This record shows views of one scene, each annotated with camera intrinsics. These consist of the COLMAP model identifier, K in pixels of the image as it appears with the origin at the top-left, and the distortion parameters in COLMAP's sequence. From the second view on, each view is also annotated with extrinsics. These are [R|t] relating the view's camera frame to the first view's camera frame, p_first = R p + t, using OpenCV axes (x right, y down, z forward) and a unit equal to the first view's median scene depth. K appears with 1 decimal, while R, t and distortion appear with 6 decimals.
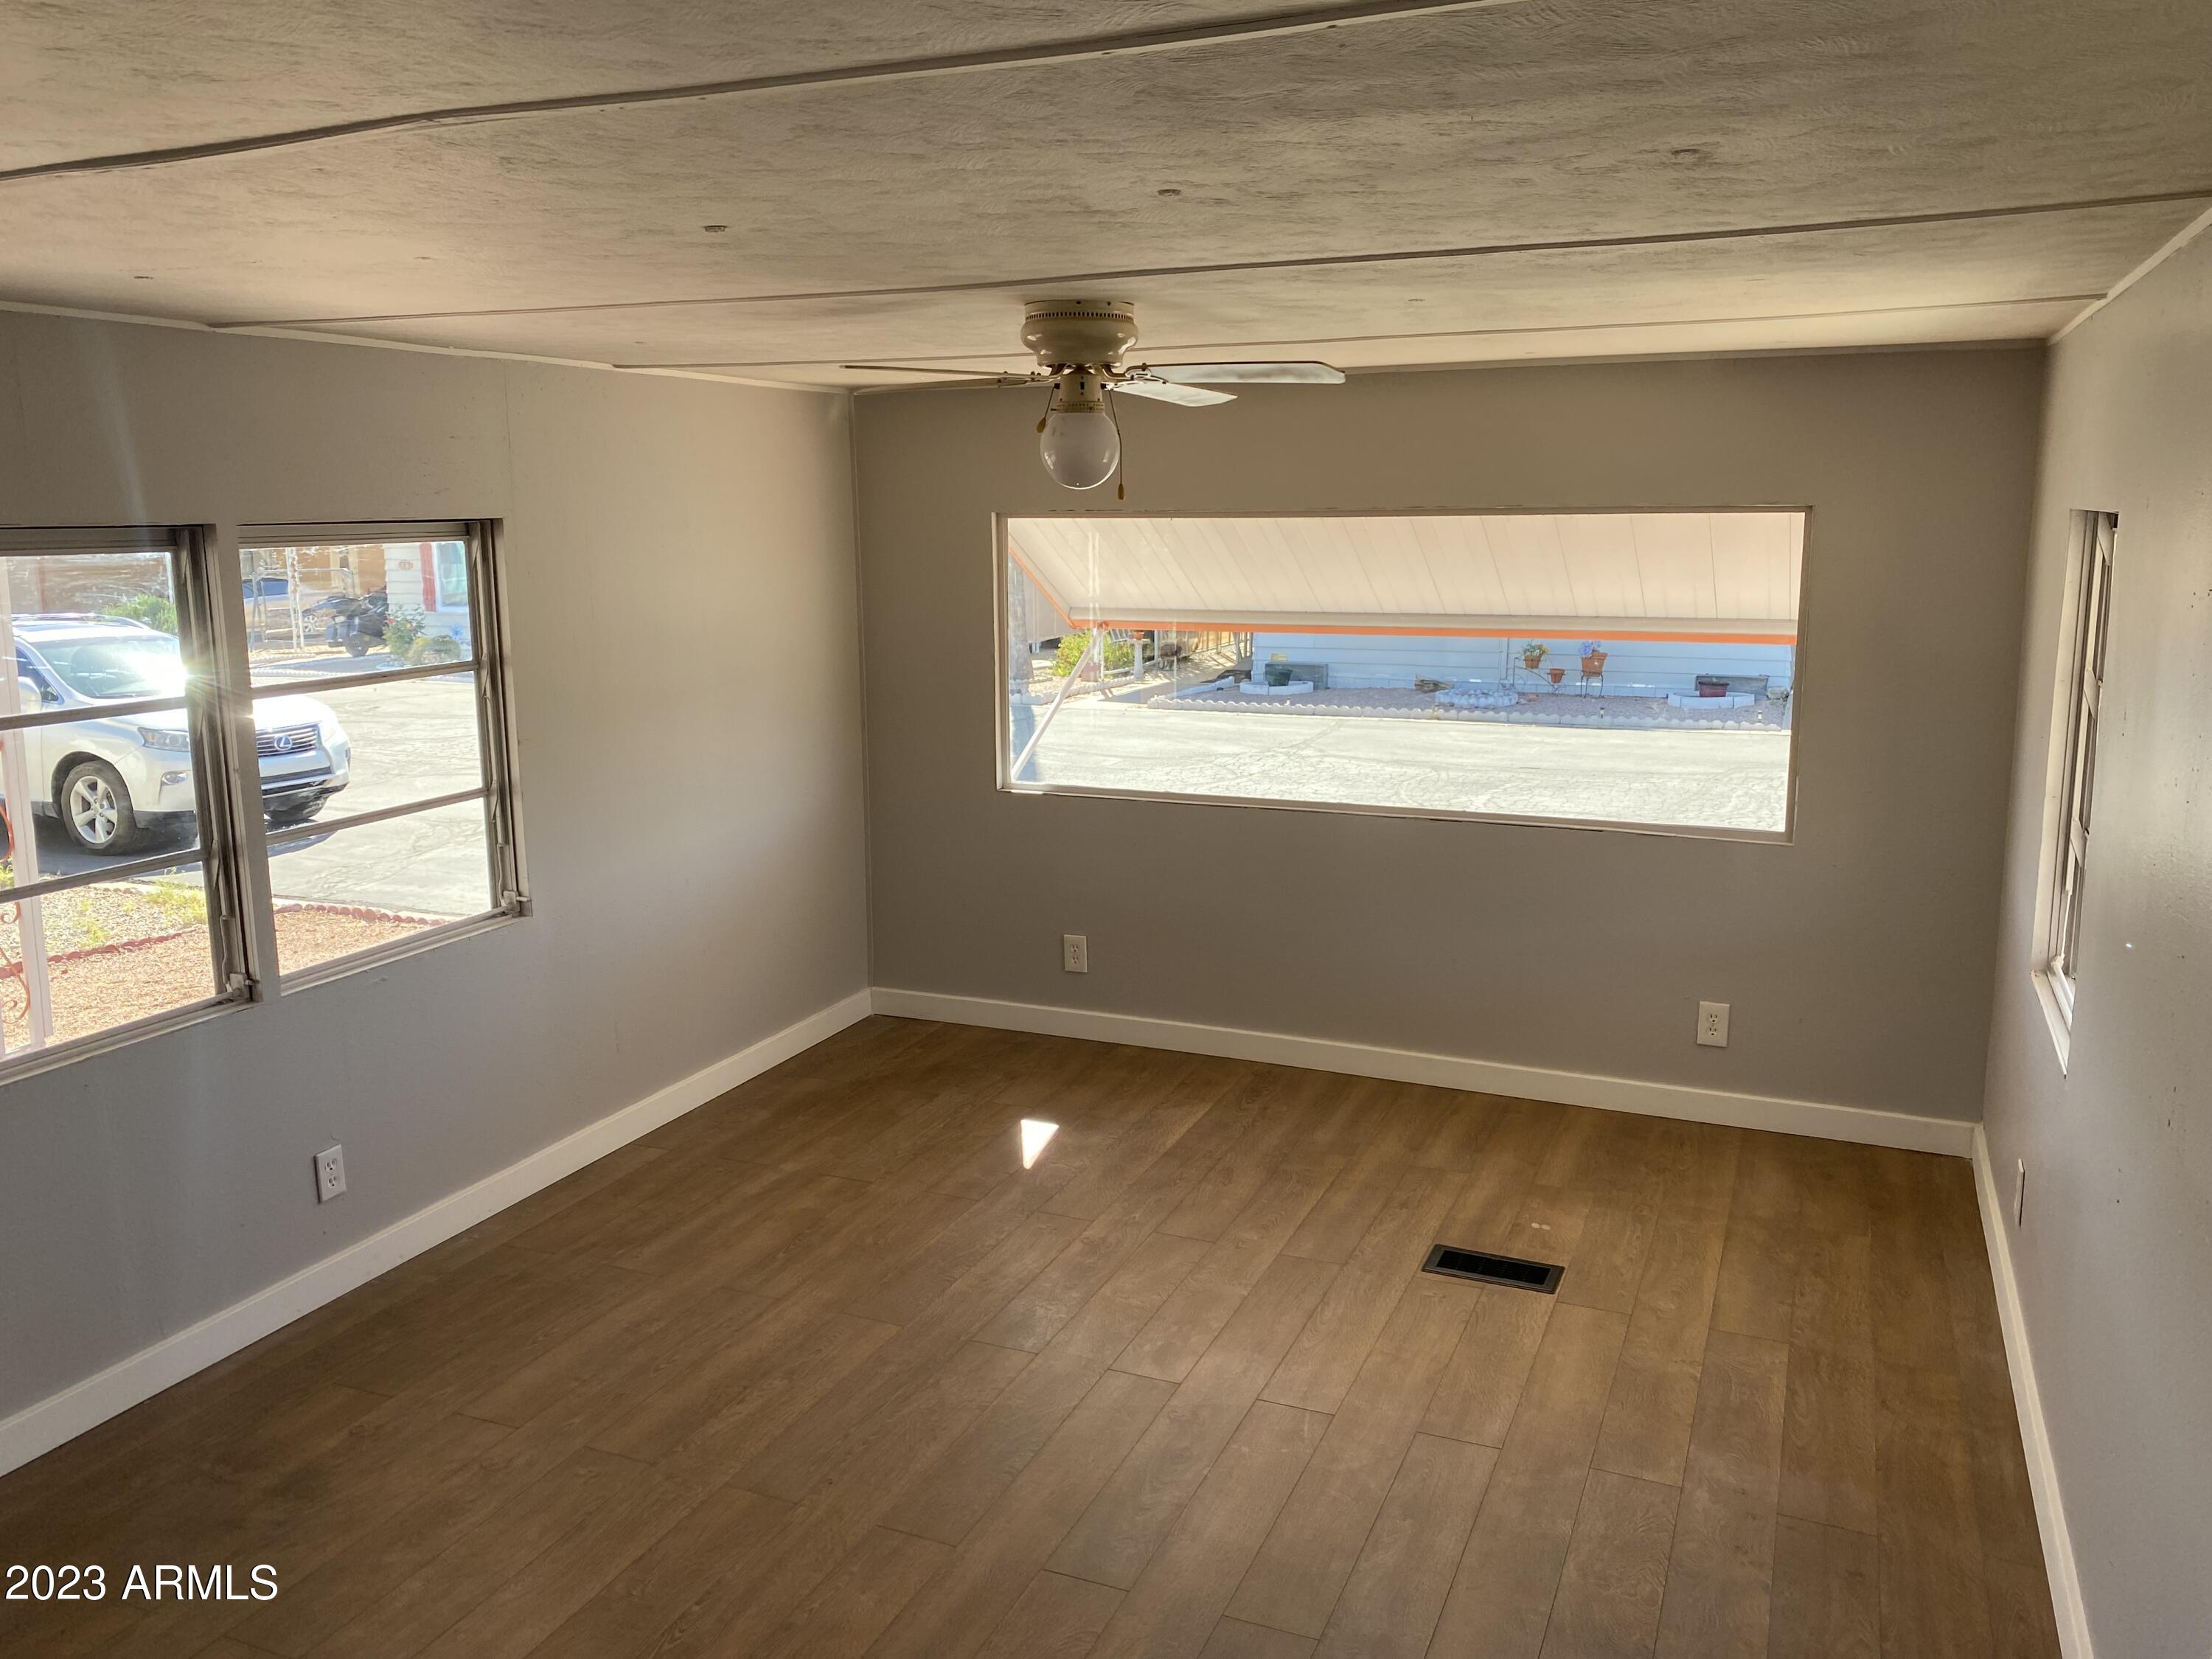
lens RADIAL K [[1707.5, 0, 1105.4], [0, 1707.5, 806.5], [0, 0, 1]] dist [0.141133, -0.274592]
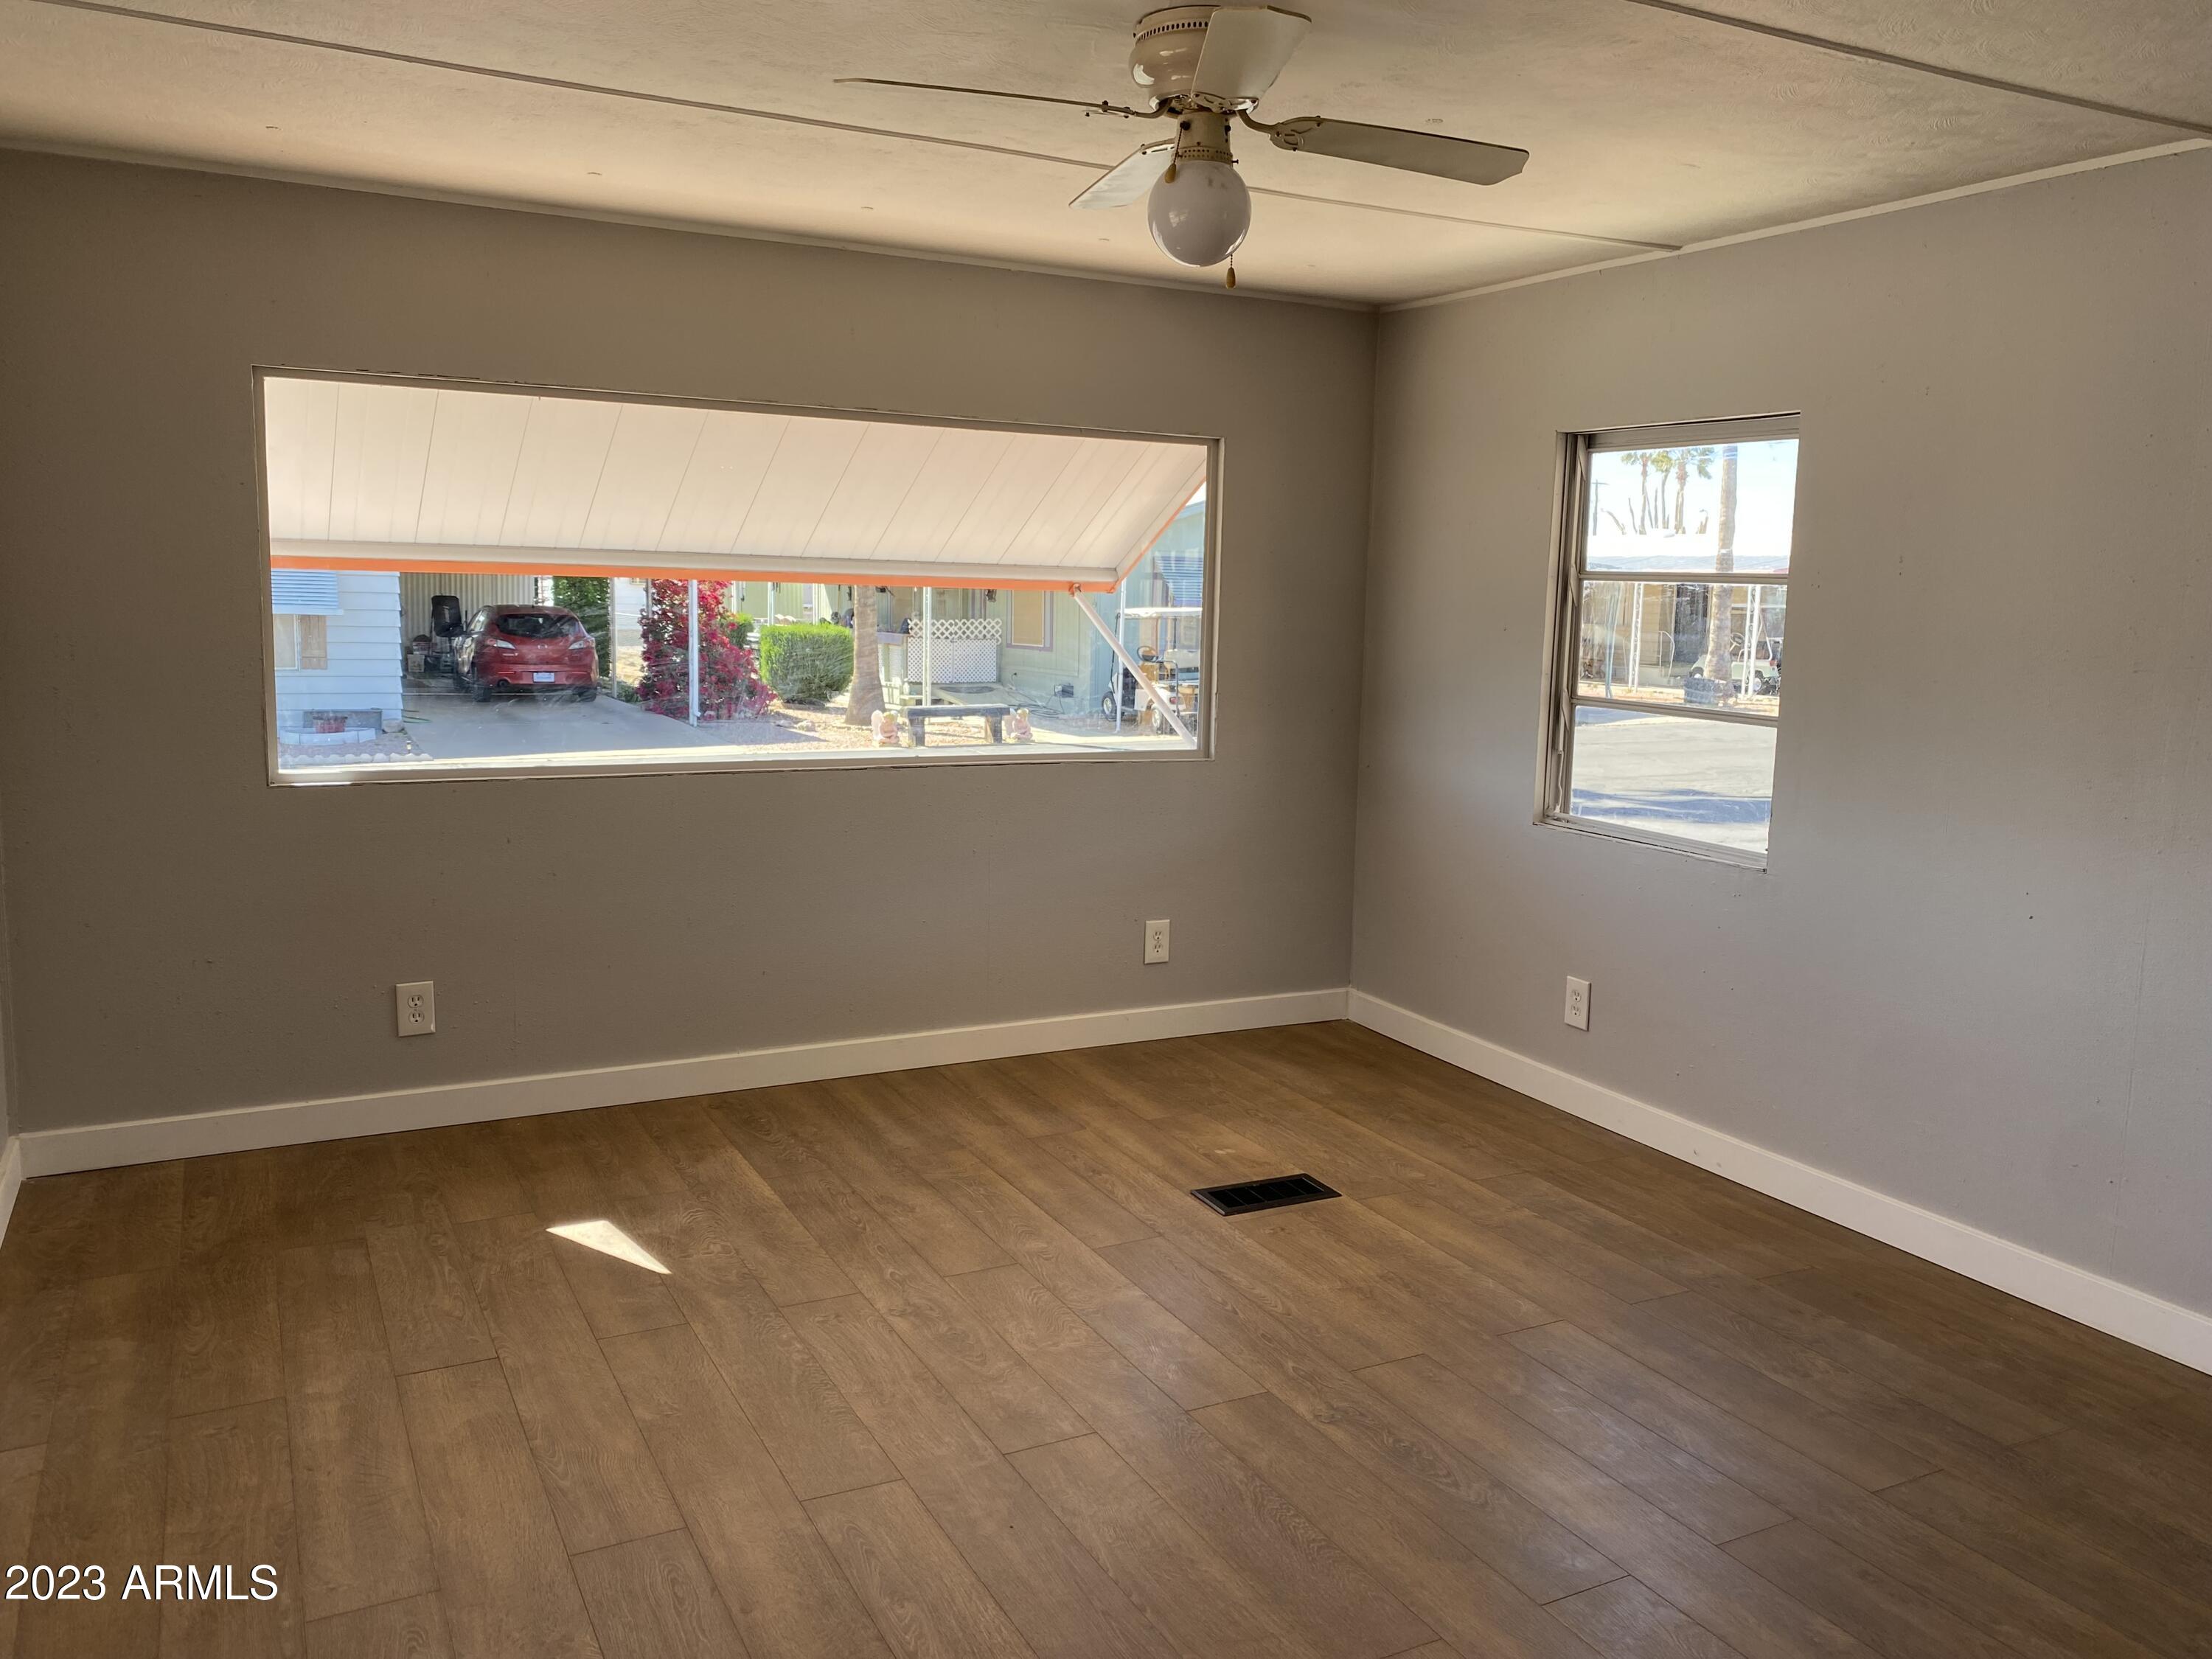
lens RADIAL K [[1707.5, 0, 1105.4], [0, 1707.5, 806.5], [0, 0, 1]] dist [0.141133, -0.274592]
pose [[0.631830, -0.082328, 0.770723, -0.478528], [0.109126, 0.993888, 0.016706, 0.027353], [-0.767387, 0.073551, 0.636952, 0.399406]]
